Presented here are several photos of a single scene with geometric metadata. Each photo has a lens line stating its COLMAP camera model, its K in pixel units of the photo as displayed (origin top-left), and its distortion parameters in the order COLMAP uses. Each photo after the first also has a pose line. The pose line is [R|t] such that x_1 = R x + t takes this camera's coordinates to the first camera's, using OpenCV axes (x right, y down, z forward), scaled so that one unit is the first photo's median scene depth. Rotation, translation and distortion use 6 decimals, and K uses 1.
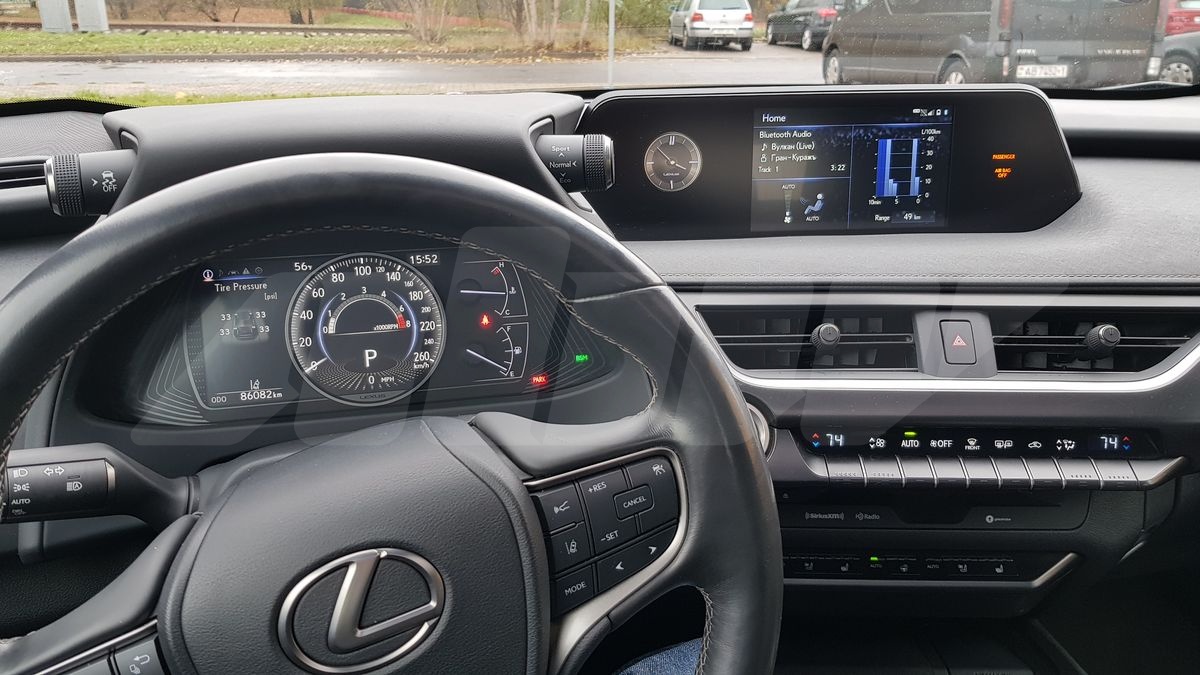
lens RADIAL K [[929.8, 0, 593.5], [0, 929.8, 339.2], [0, 0, 1]] dist [0.072801, -0.133241]
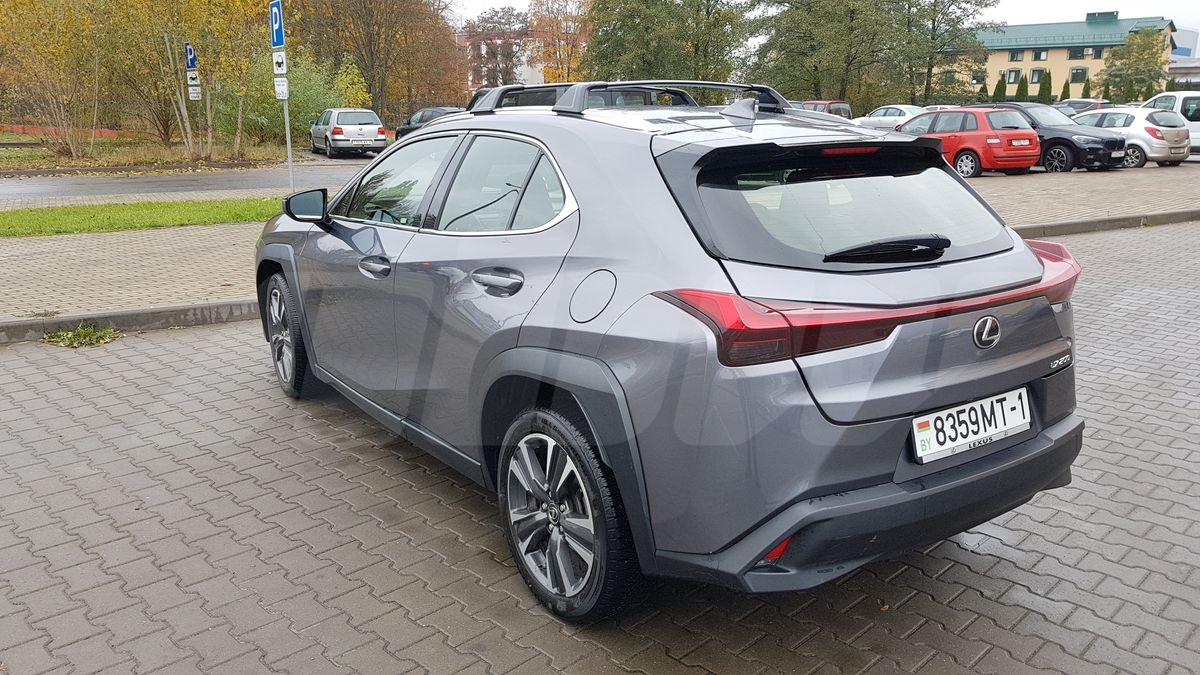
lens RADIAL K [[926.2, 0, 583.0], [0, 926.2, 366.7], [0, 0, 1]] dist [0.028611, -0.001763]
pose [[0.928478, -0.108165, 0.355288, -1.795825], [0.132945, 0.990055, -0.046011, 1.563862], [-0.346777, 0.089954, 0.933624, -6.090974]]
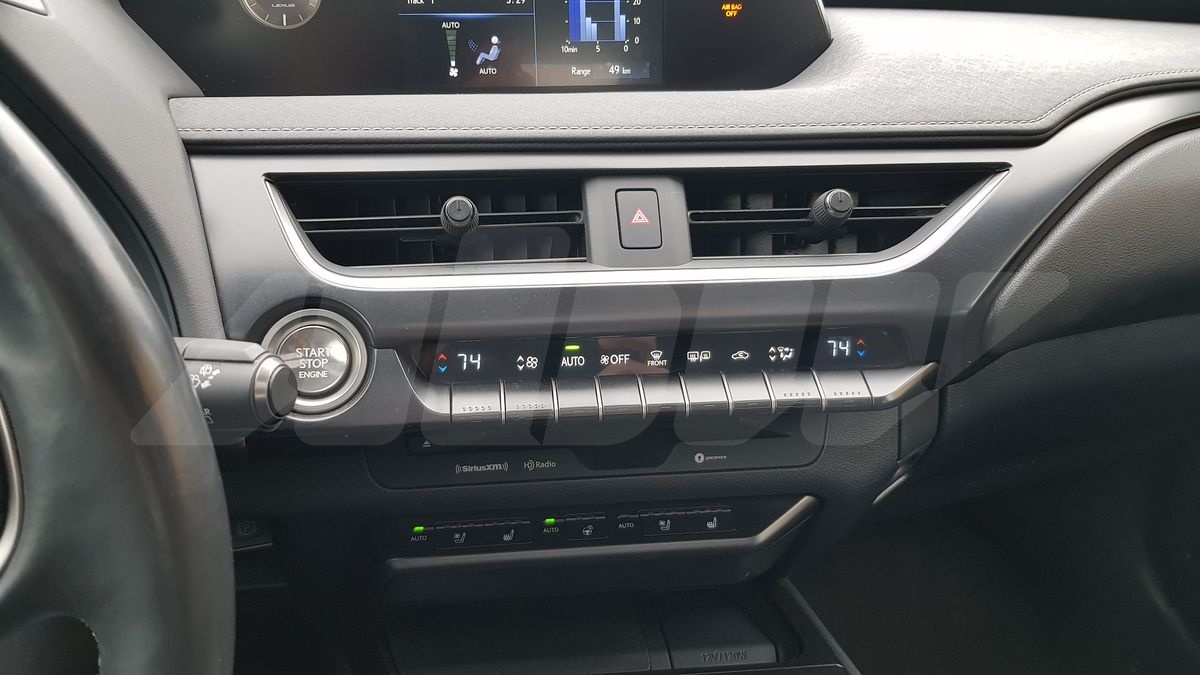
lens RADIAL K [[929.8, 0, 593.5], [0, 929.8, 339.2], [0, 0, 1]] dist [0.072801, -0.133241]
pose [[0.989645, -0.041411, 0.137433, 0.246555], [0.033569, 0.997700, 0.058893, 0.051227], [-0.139556, -0.053670, 0.988759, 0.286676]]
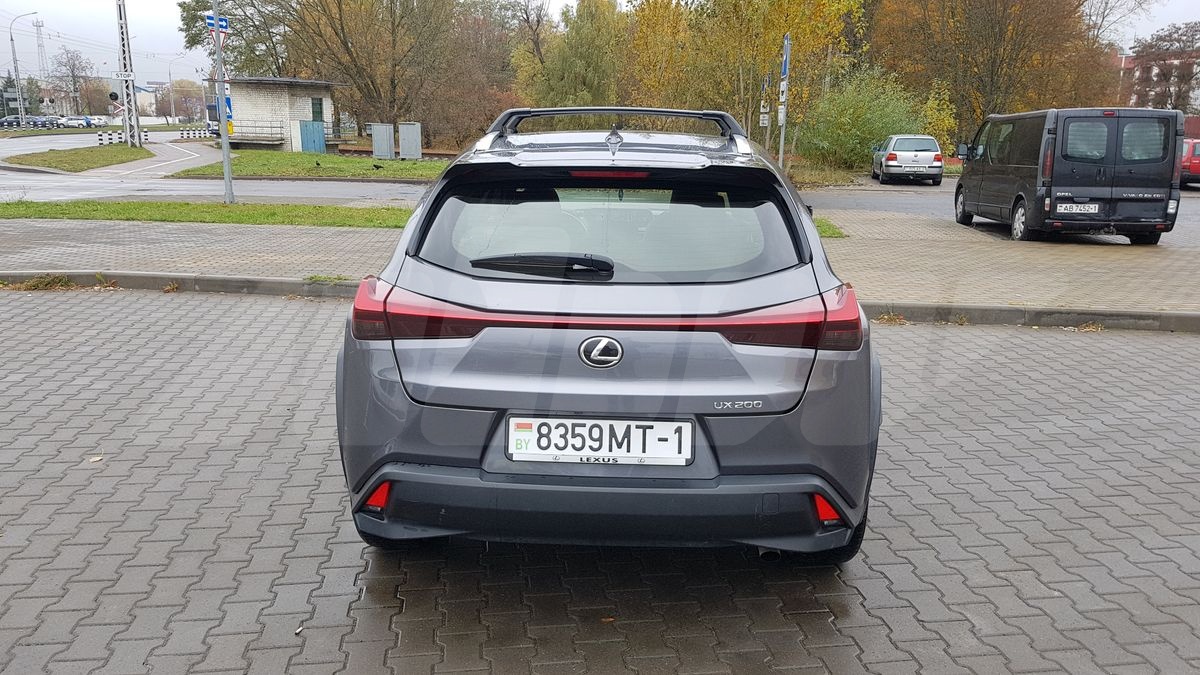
lens RADIAL K [[923.2, 0, 596.2], [0, 923.2, 353.8], [0, 0, 1]] dist [0.077959, -0.110777]
pose [[0.965901, 0.066983, -0.250096, 2.281060], [-0.094093, 0.990723, -0.098056, 1.875319], [0.241208, 0.118244, 0.963243, -6.915948]]
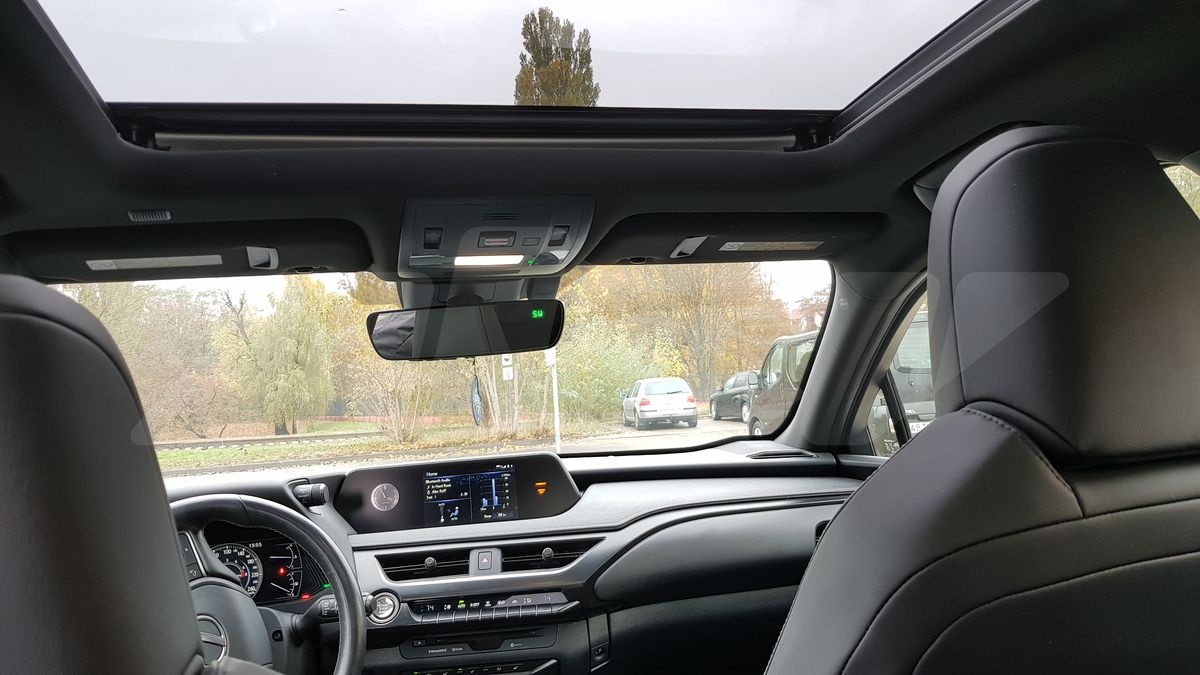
lens RADIAL K [[922.1, 0, 600.0], [0, 922.1, 337.5], [0, 0, 1]] dist [0.118196, -0.276802]
pose [[0.996730, -0.068661, 0.042597, 0.601068], [0.079883, 0.916606, -0.391729, 0.413703], [-0.012148, 0.393851, 0.919094, -1.323228]]
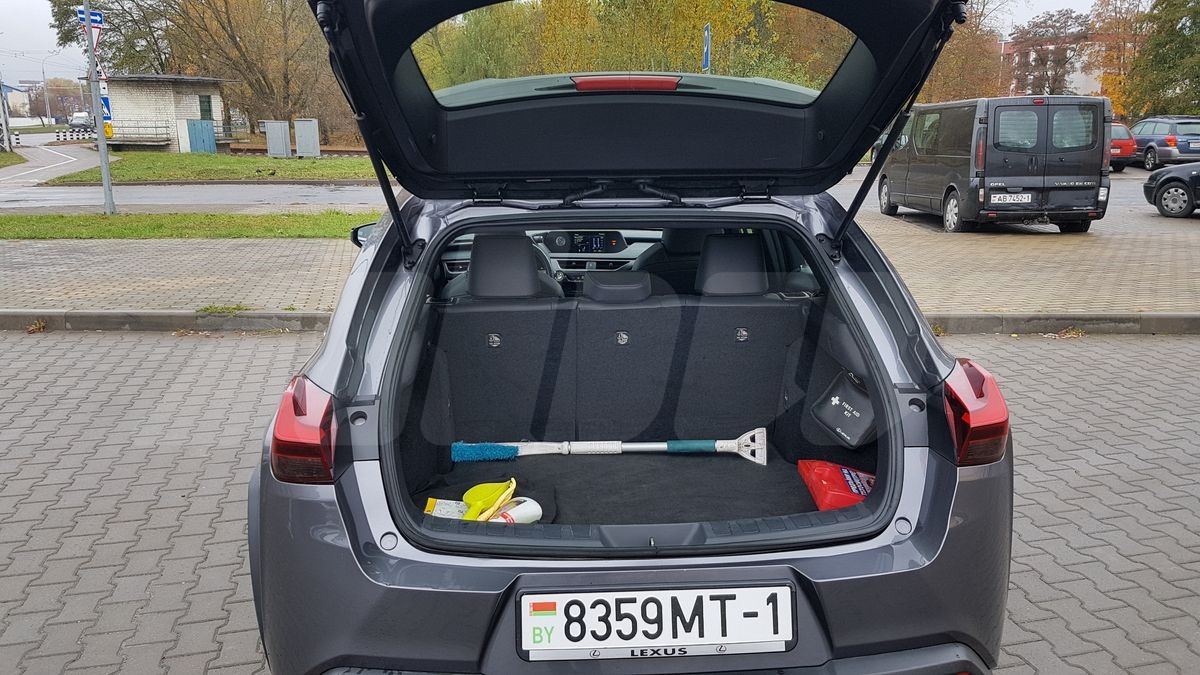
lens RADIAL K [[920.9, 0, 599.8], [0, 920.9, 342.9], [0, 0, 1]] dist [0.071726, -0.099436]
pose [[0.988002, 0.024269, -0.152523, 1.507082], [-0.040791, 0.993513, -0.106148, 1.310745], [0.148958, 0.111096, 0.982583, -5.729697]]
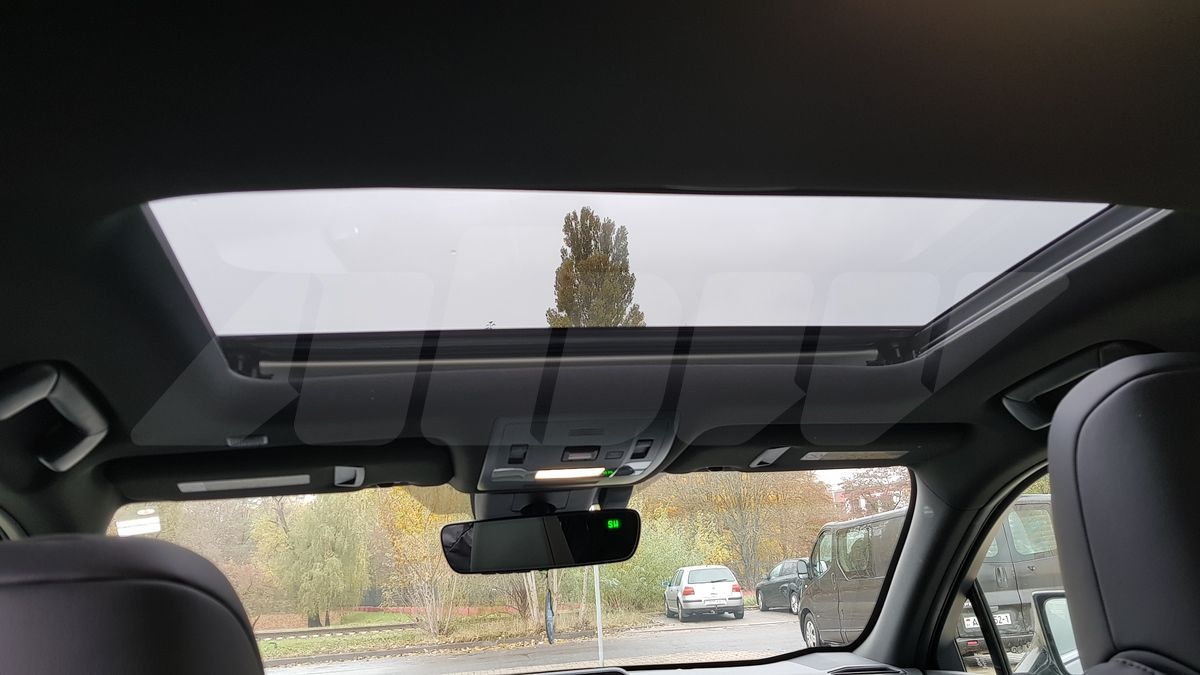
lens RADIAL K [[920.9, 0, 599.8], [0, 920.9, 342.9], [0, 0, 1]] dist [0.071726, -0.099436]
pose [[0.997213, -0.072941, 0.015667, 0.519515], [0.069128, 0.824428, -0.561730, 0.350265], [0.028057, 0.561248, 0.827172, -1.341327]]
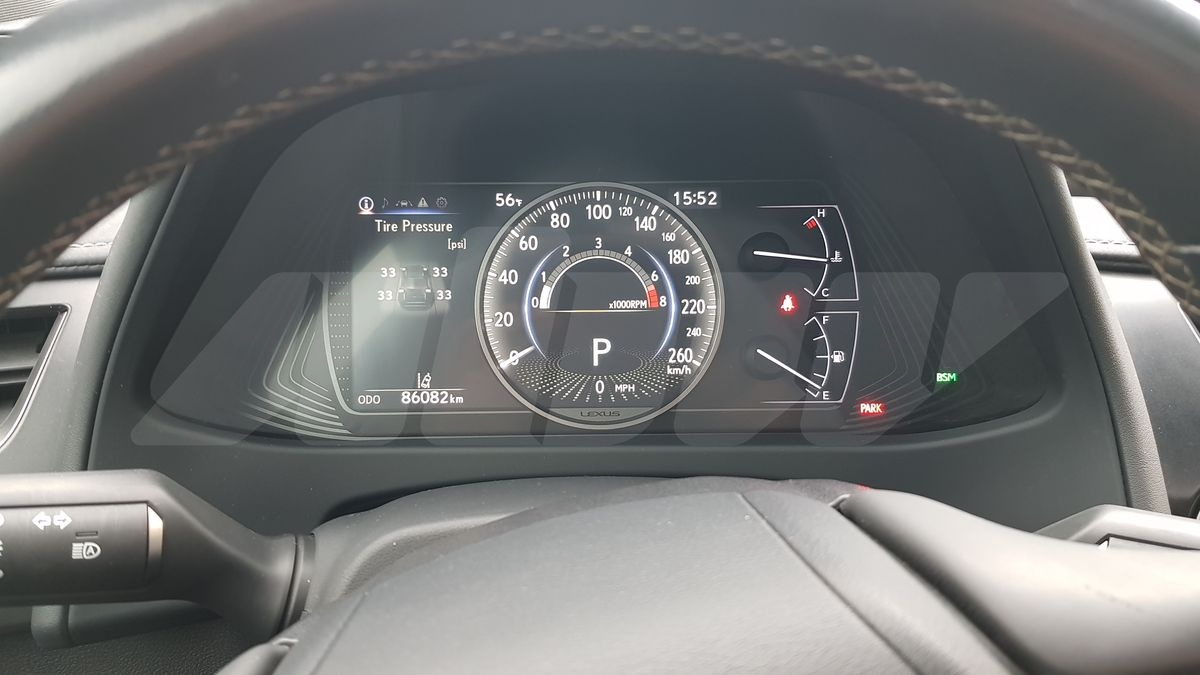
lens RADIAL K [[920.9, 0, 599.8], [0, 920.9, 342.9], [0, 0, 1]] dist [0.071726, -0.099436]
pose [[0.977711, 0.072333, -0.197102, -0.117063], [-0.069686, 0.997362, 0.020344, 0.001580], [0.198053, -0.006156, 0.980172, 0.390166]]
